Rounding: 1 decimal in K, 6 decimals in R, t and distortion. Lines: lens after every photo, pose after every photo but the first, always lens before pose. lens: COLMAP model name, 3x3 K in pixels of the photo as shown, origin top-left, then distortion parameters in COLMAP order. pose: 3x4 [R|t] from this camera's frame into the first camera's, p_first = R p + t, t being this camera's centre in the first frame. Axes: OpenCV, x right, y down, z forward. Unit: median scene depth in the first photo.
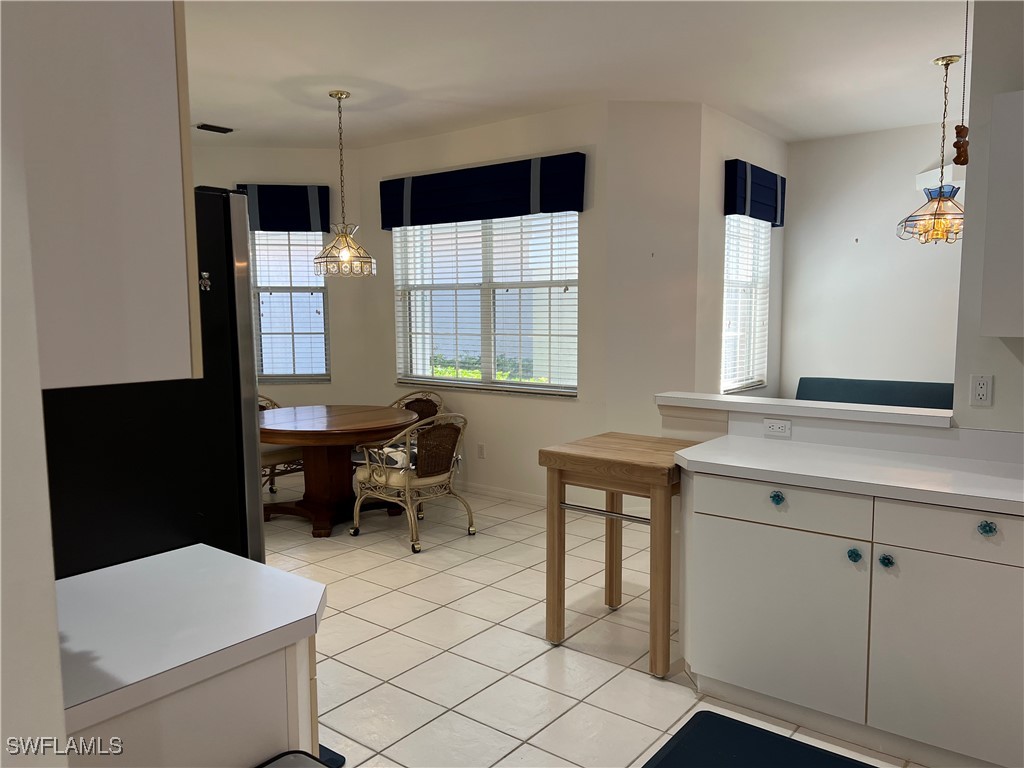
lens RADIAL K [[763.4, 0, 510.6], [0, 763.4, 387.8], [0, 0, 1]] dist [0.063702, -0.071955]
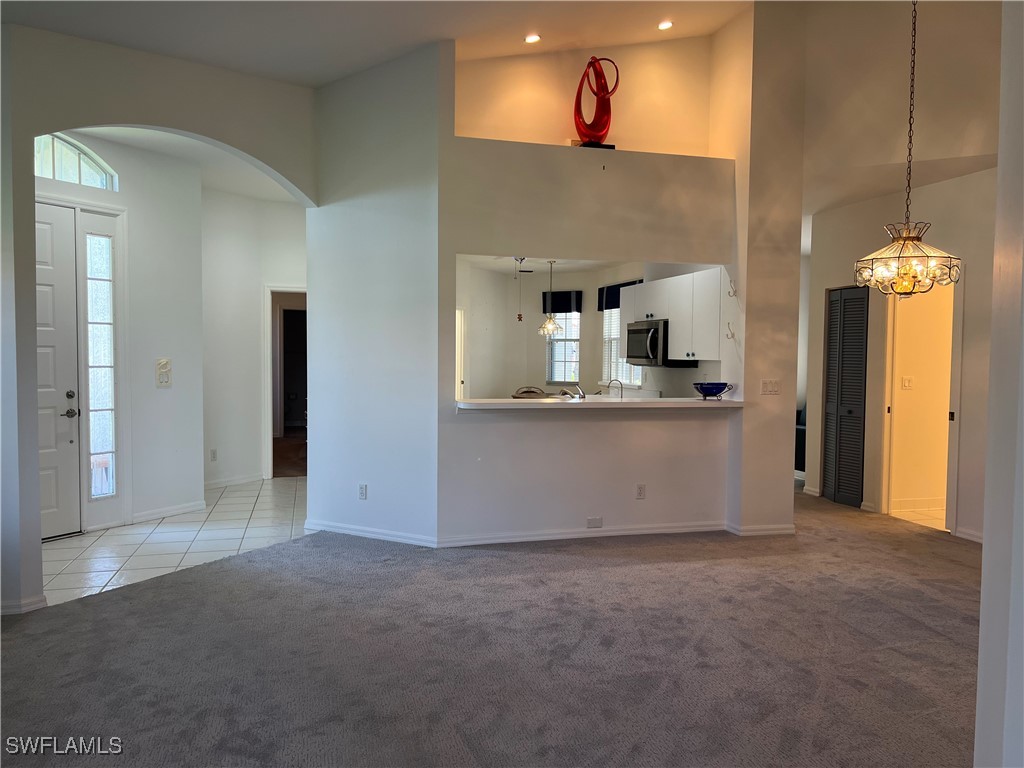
lens RADIAL K [[763.4, 0, 509.5], [0, 763.4, 383.8], [0, 0, 1]] dist [0.063702, -0.071955]
pose [[0.799833, 0.040826, -0.598832, 0.938020], [-0.077744, 0.996326, -0.035914, 0.083834], [0.595166, 0.075281, 0.800069, -0.814261]]
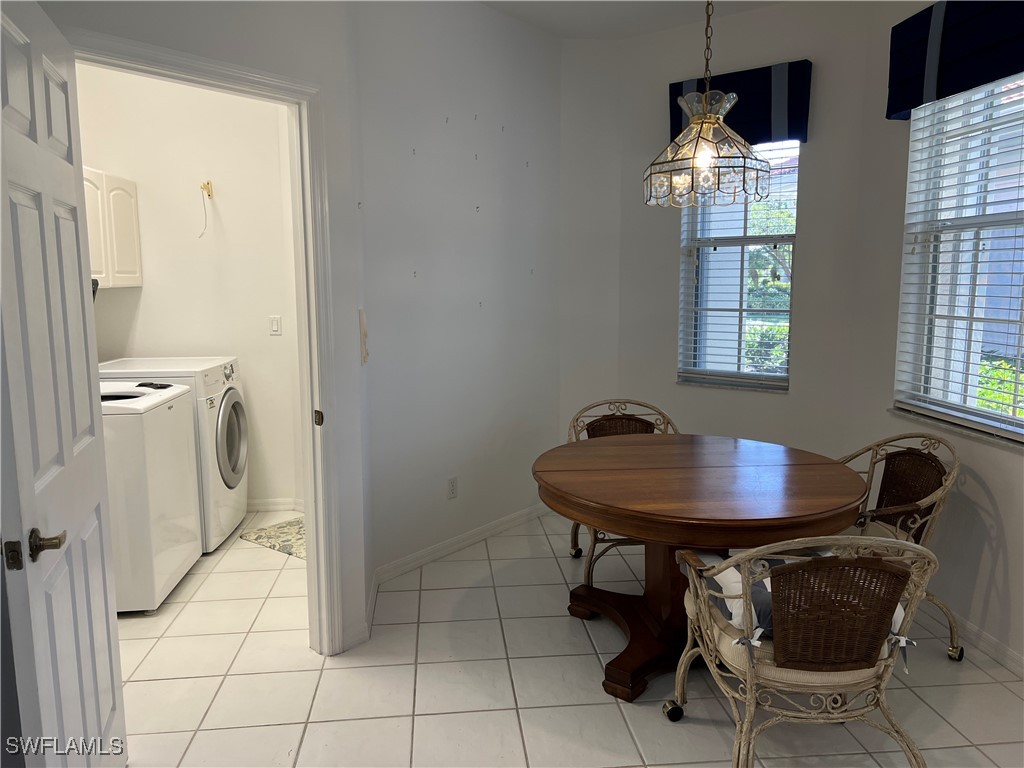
lens RADIAL K [[763.4, 0, 515.2], [0, 763.4, 384.7], [0, 0, 1]] dist [0.063702, -0.071955]
pose [[0.695867, 0.100862, -0.711052, 0.054916], [-0.070653, 0.994900, 0.071981, -0.047512], [0.714687, 0.000149, 0.699445, 0.477946]]
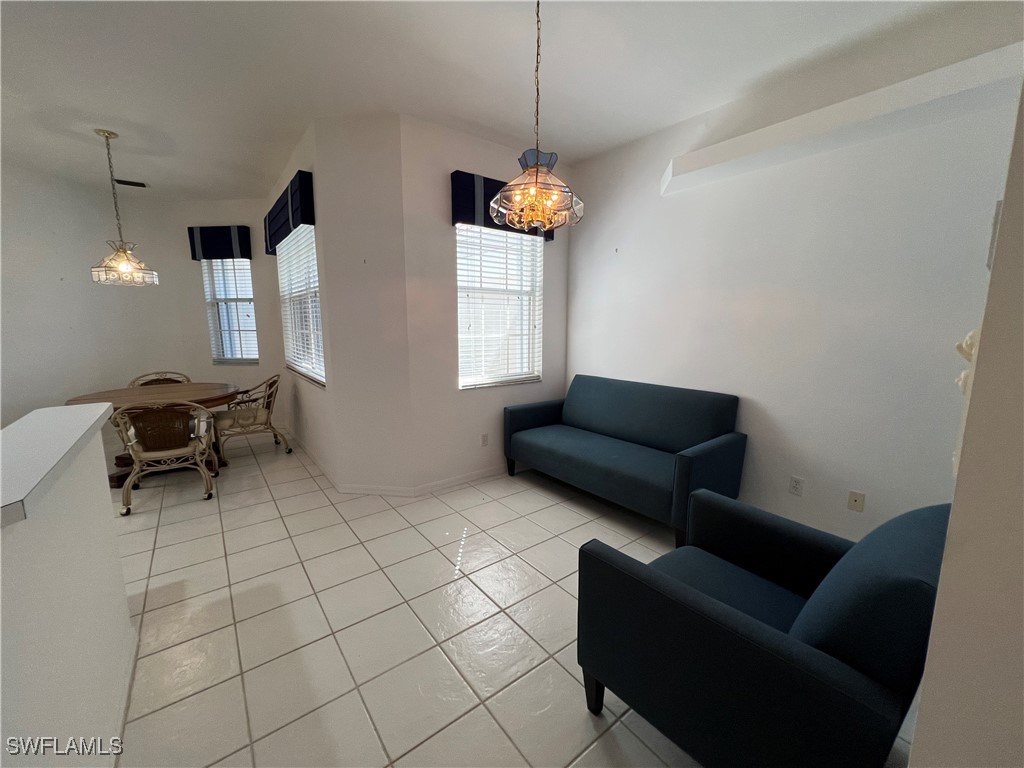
lens RADIAL K [[409.7, 0, 515.8], [0, 409.7, 382.2], [0, 0, 1]] dist [-0.004148, 0.000573]
pose [[0.970989, 0.042820, -0.235261, 0.475882], [-0.030815, 0.998040, 0.054474, -0.035632], [0.237132, -0.045644, 0.970405, 0.419233]]
